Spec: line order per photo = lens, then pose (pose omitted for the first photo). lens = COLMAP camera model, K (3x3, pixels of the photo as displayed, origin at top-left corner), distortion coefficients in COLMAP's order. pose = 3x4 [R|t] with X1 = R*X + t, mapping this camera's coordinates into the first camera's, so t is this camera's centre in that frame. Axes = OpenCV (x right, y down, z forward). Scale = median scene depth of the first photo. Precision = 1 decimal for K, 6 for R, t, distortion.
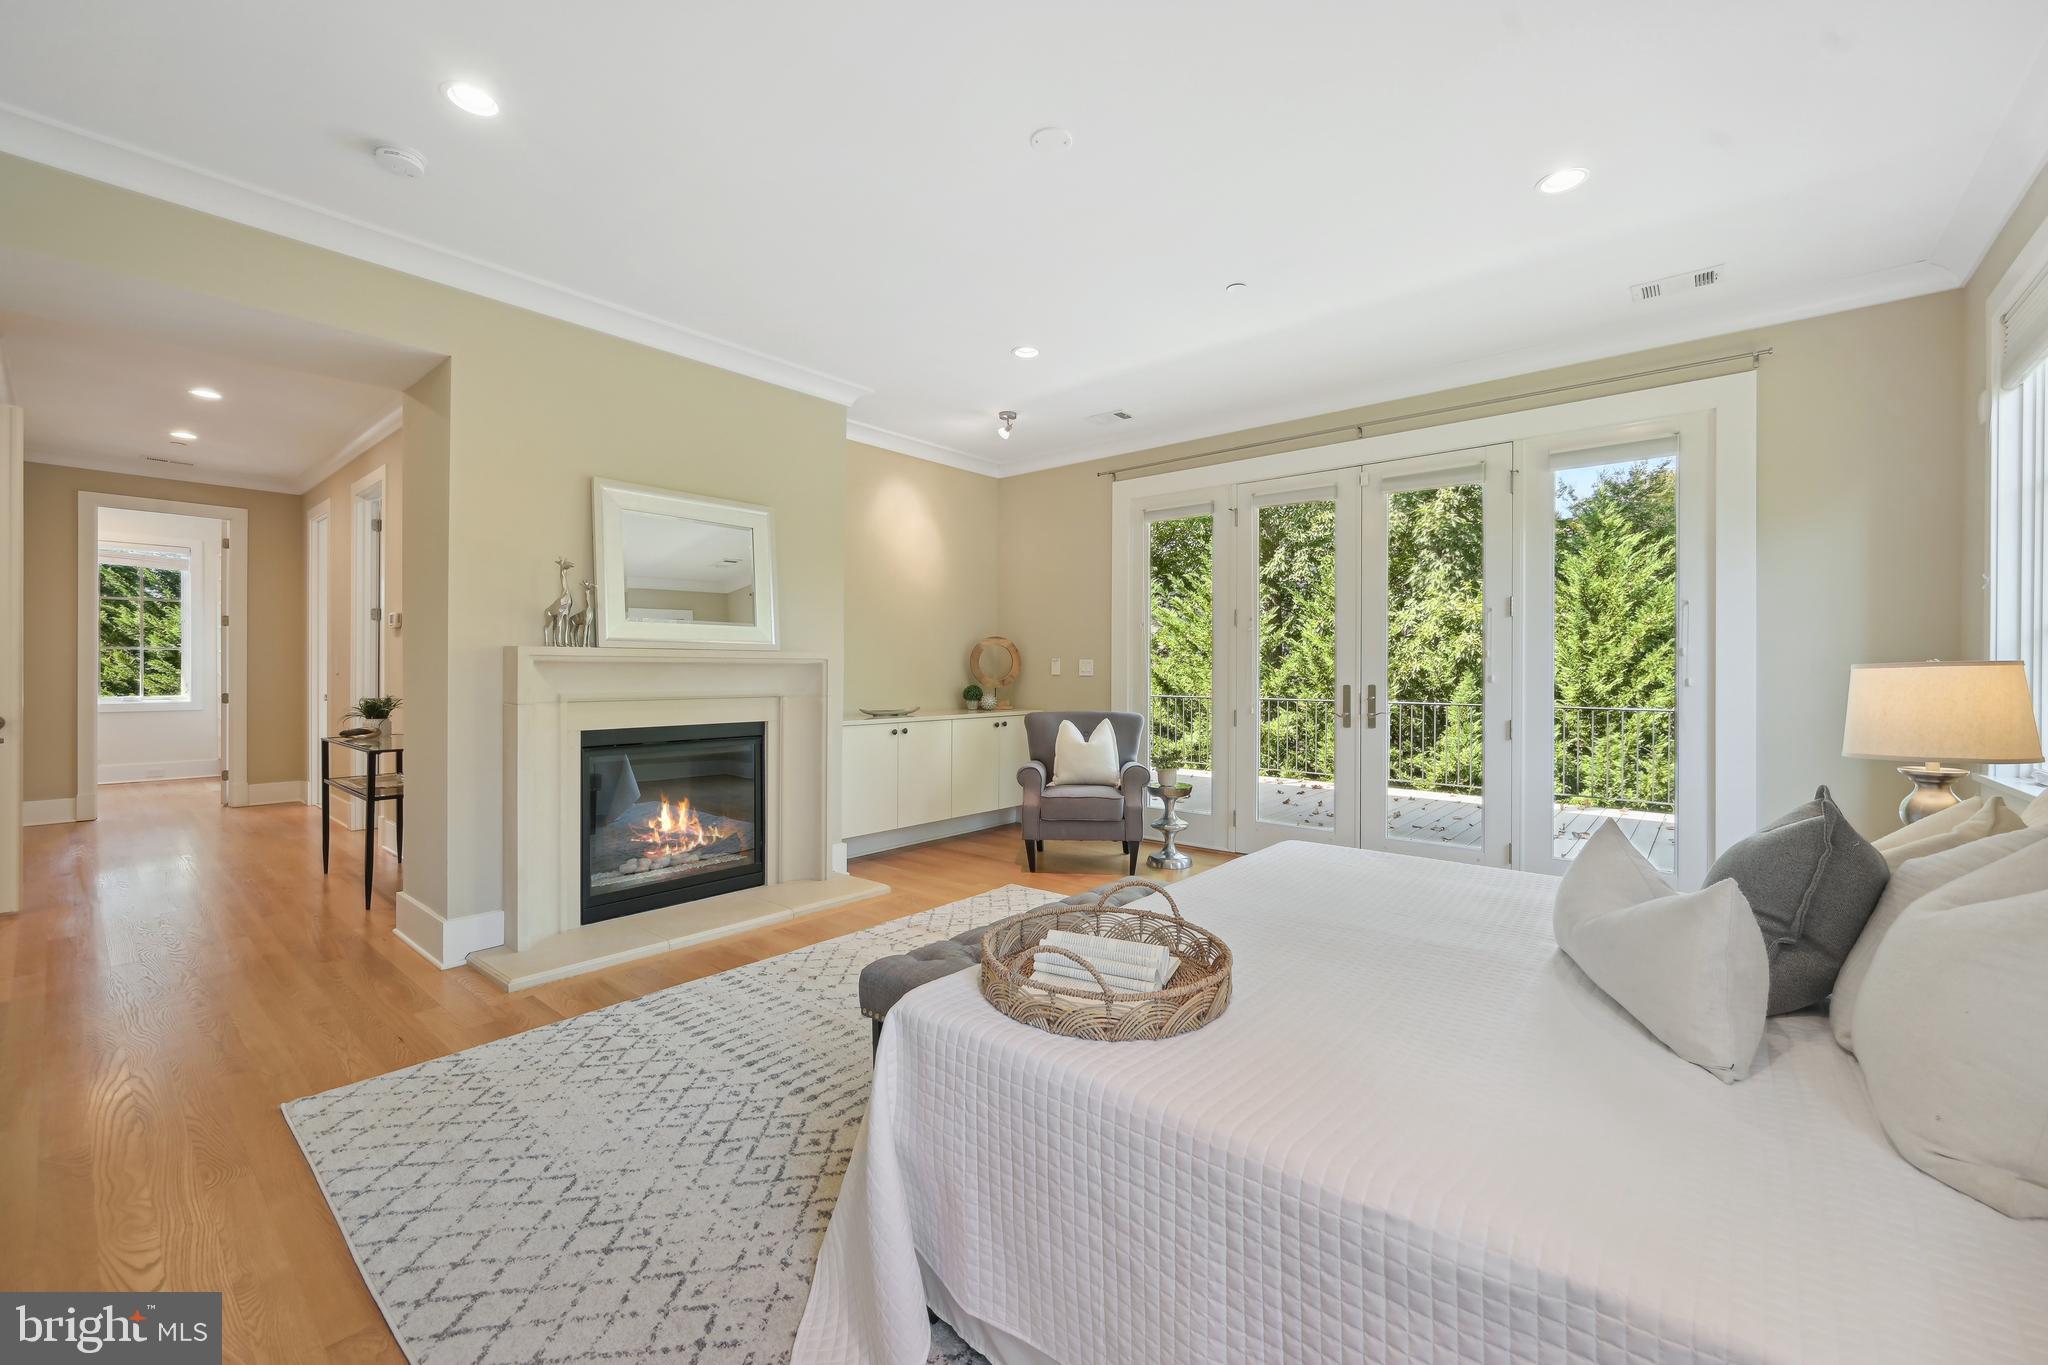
lens RADIAL K [[835.6, 0, 1029.6], [0, 835.6, 674.6], [0, 0, 1]] dist [-0.004476, -0.000870]
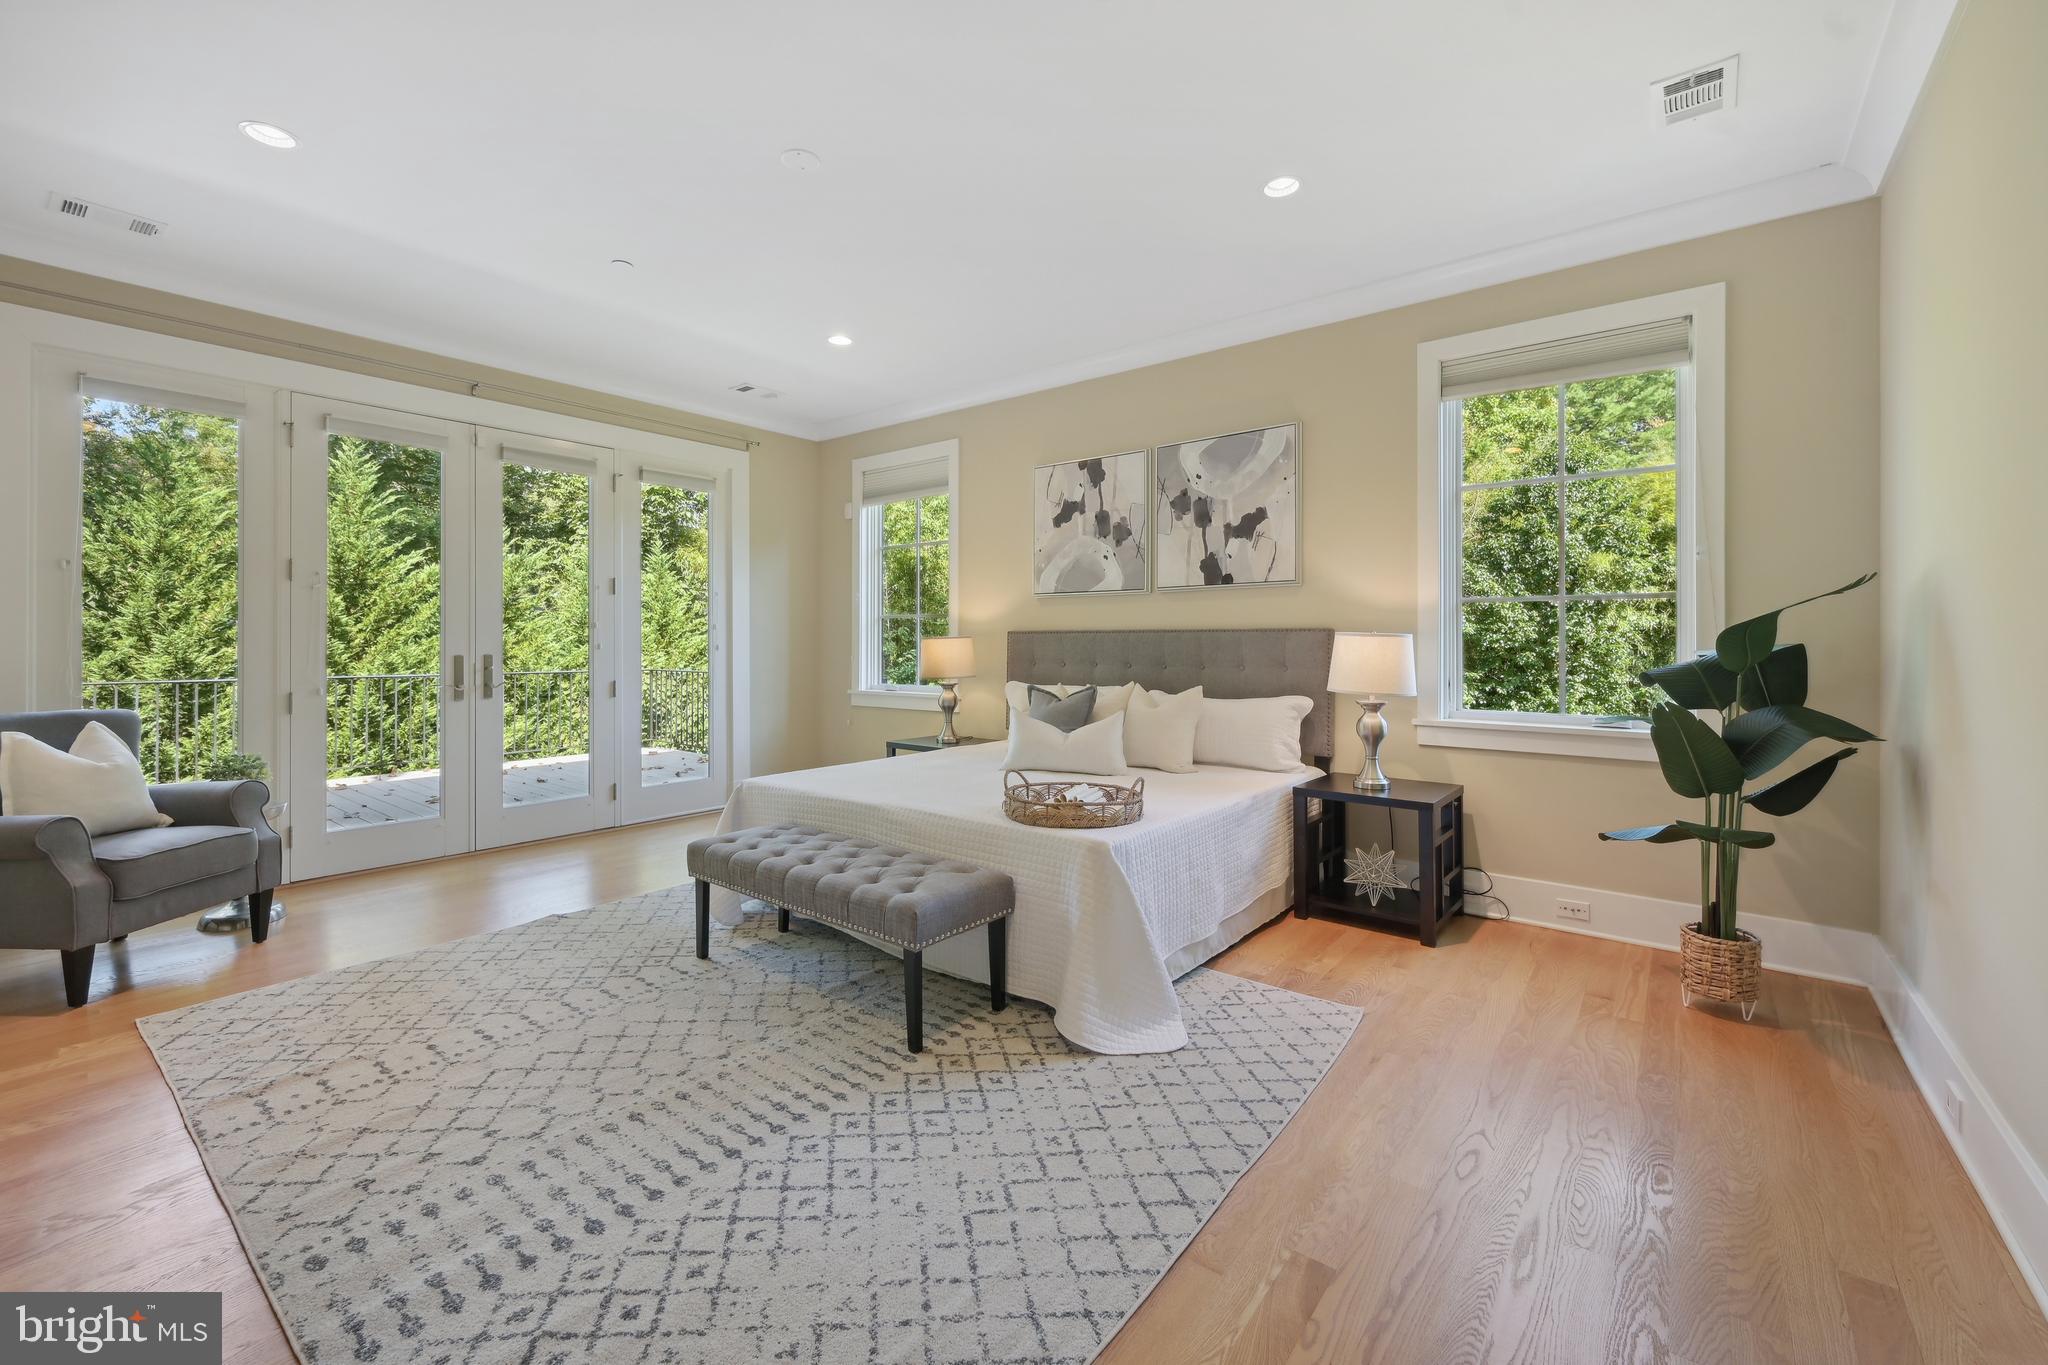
lens RADIAL K [[835.6, 0, 1052.3], [0, 835.6, 642.0], [0, 0, 1]] dist [-0.004476, -0.000870]
pose [[-0.059446, -0.004375, 0.998222, -1.119846], [0.003475, 0.999983, 0.004590, -0.008977], [-0.998225, 0.003742, -0.059430, 0.750470]]
